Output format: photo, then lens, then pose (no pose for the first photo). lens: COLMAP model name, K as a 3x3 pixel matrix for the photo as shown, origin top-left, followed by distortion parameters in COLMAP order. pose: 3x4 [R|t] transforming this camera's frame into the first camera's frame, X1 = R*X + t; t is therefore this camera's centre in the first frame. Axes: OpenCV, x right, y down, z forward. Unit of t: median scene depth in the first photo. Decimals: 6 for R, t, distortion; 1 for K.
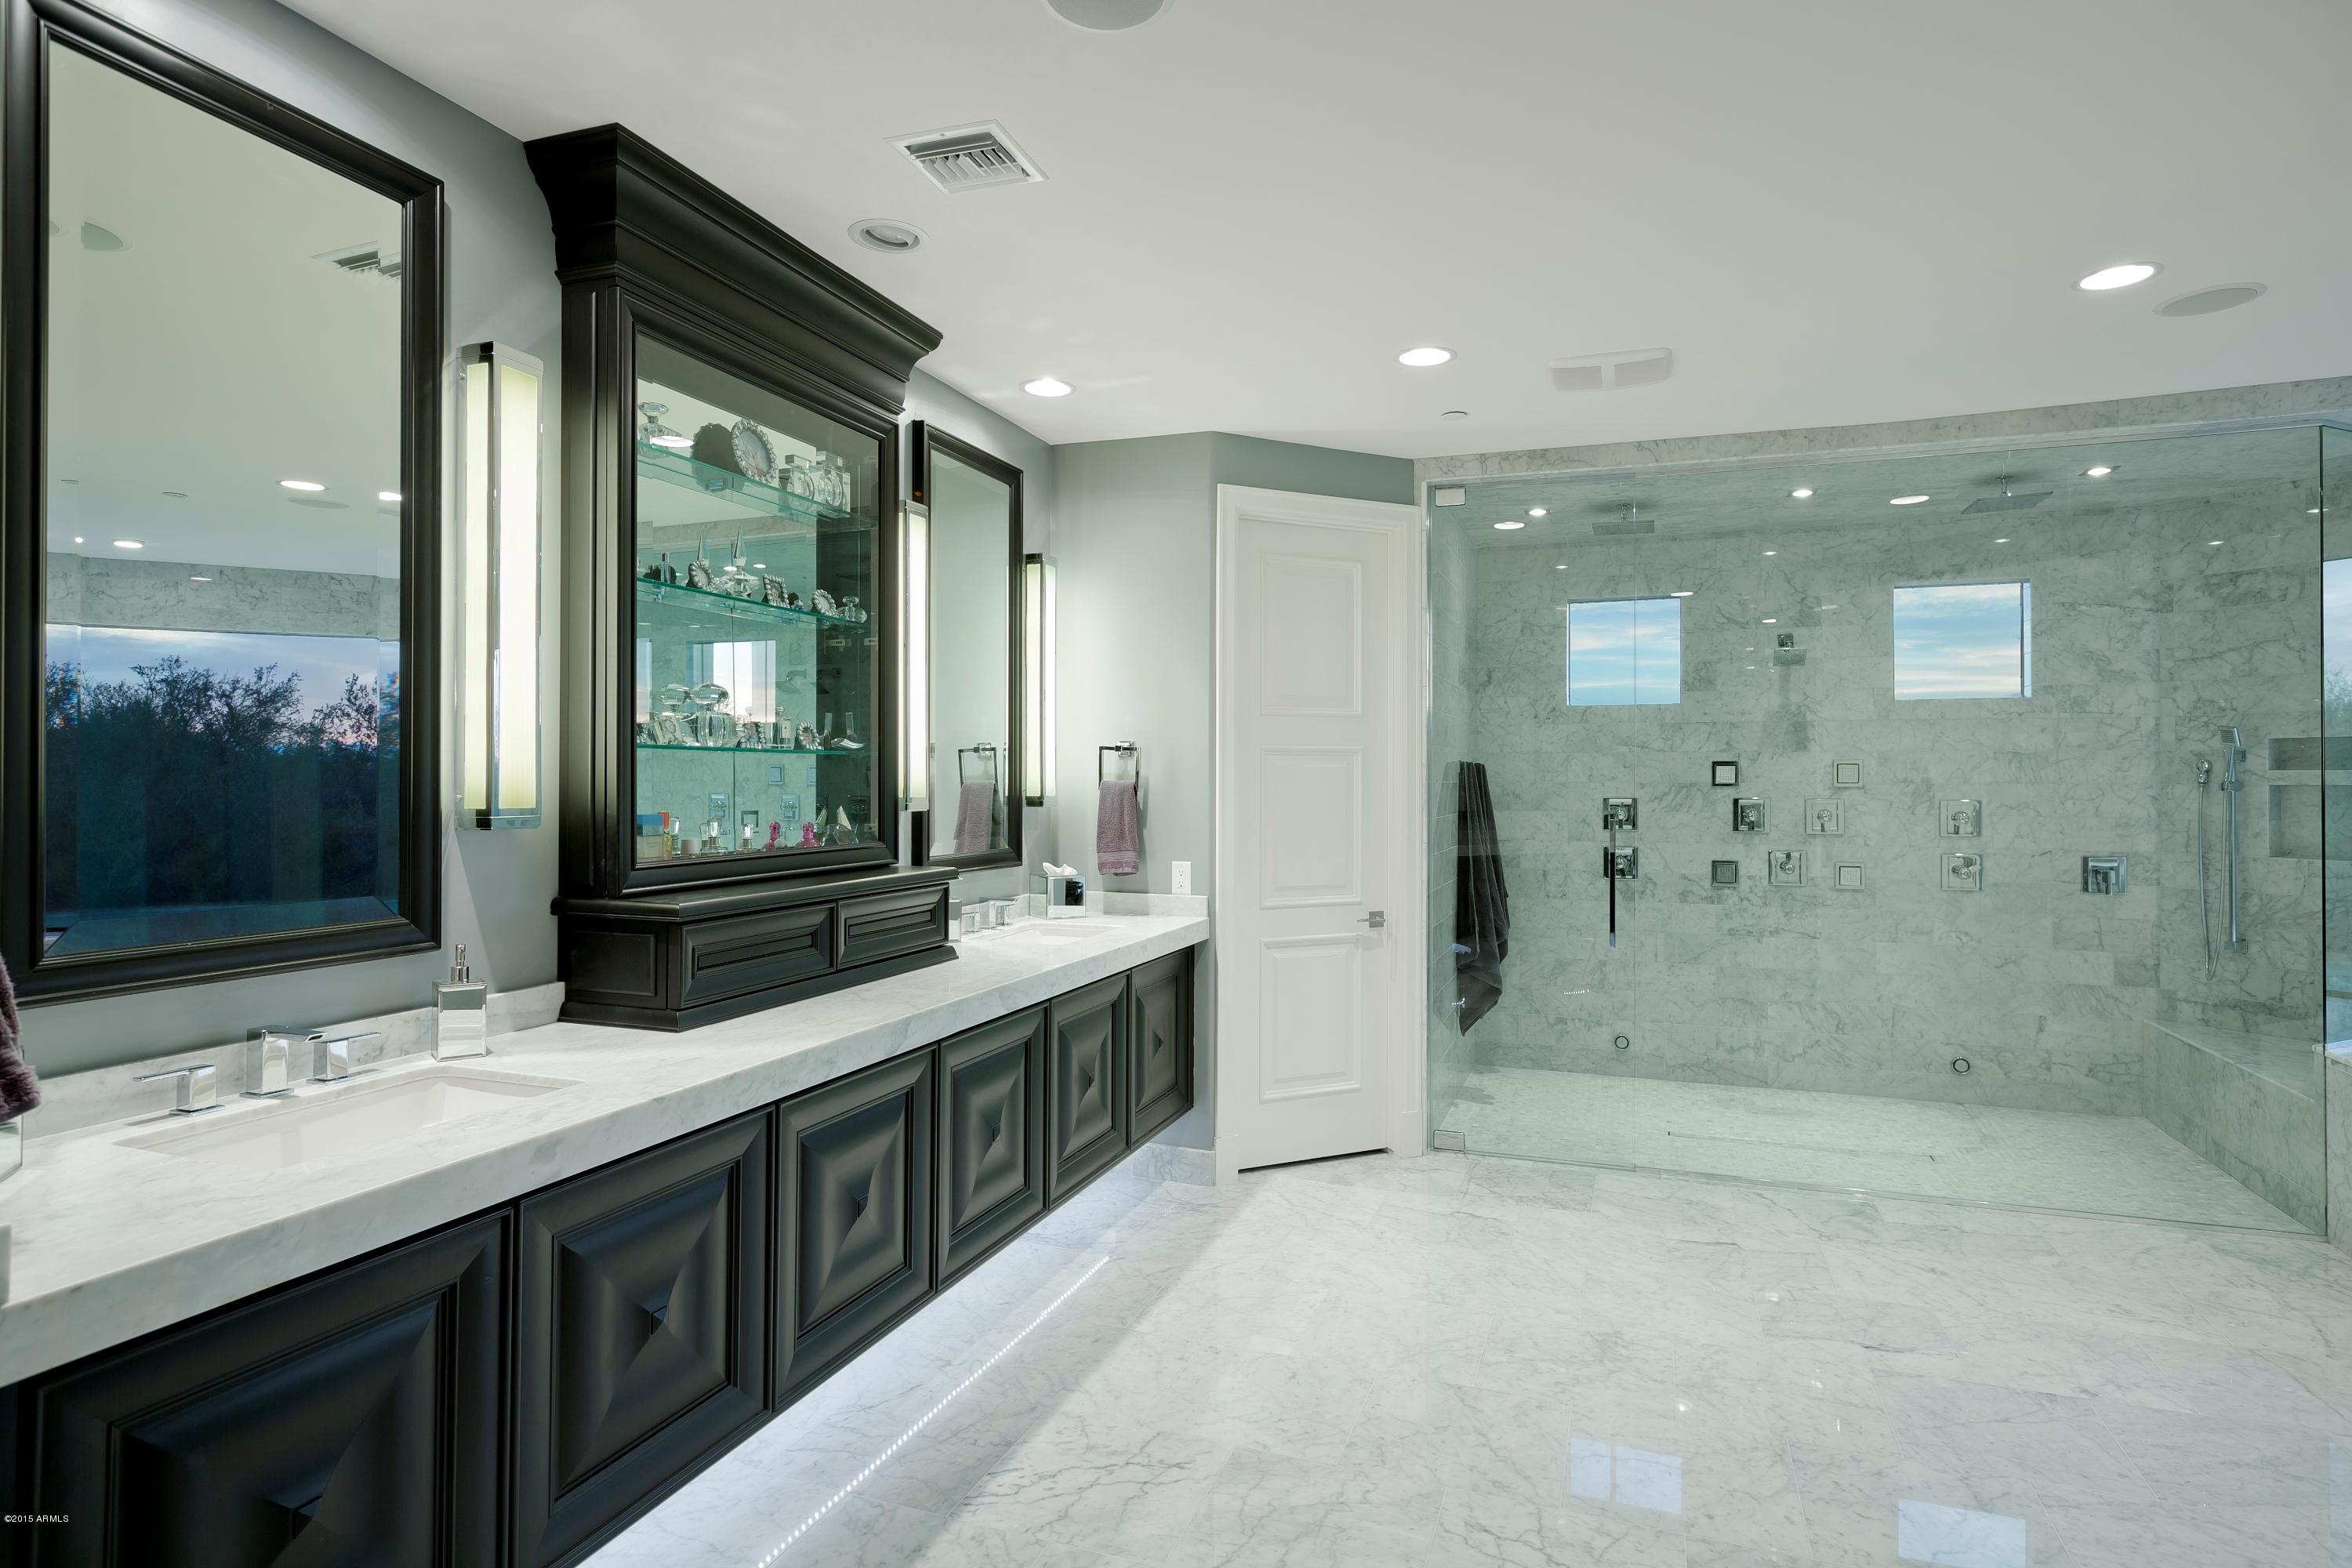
lens RADIAL K [[1167.4, 0, 1171.3], [0, 1167.4, 766.2], [0, 0, 1]] dist [-0.002391, -0.000520]
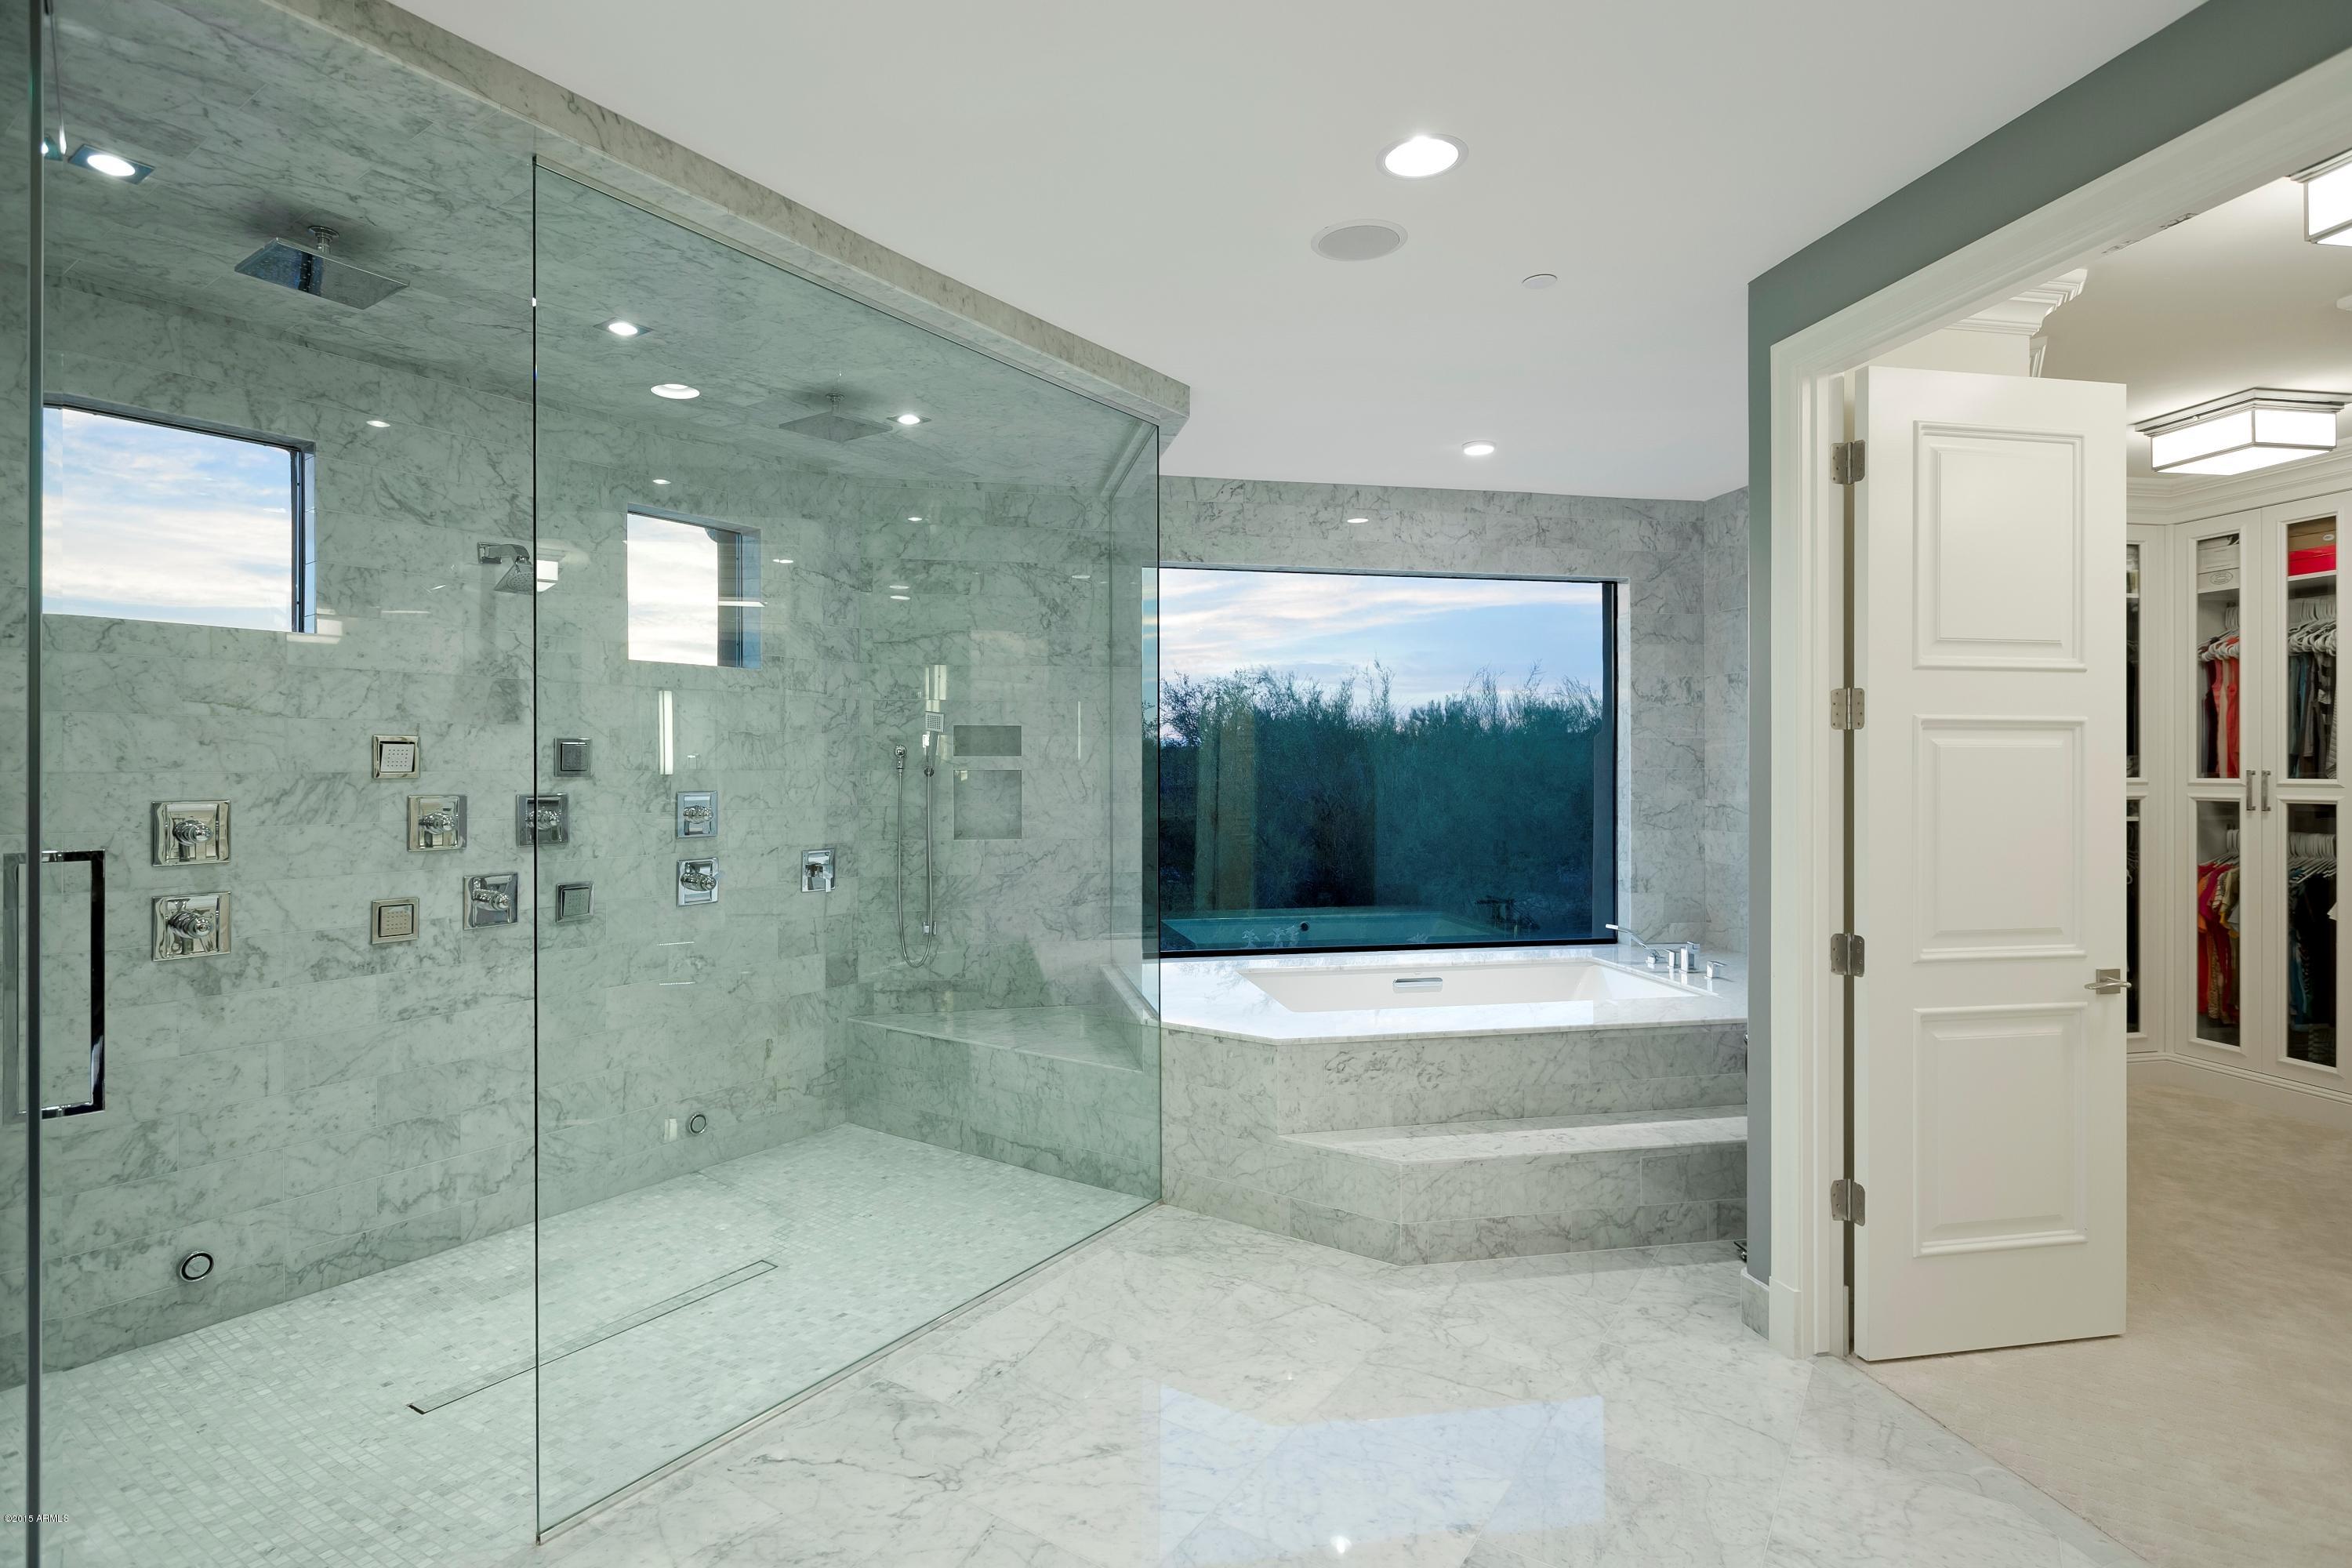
lens RADIAL K [[1167.4, 0, 1171.3], [0, 1167.4, 766.2], [0, 0, 1]] dist [-0.002391, -0.000520]
pose [[0.240815, -0.002136, 0.970569, -0.019691], [-0.008294, 0.999957, 0.004259, 0.005887], [-0.970536, -0.009076, 0.240787, 0.503242]]
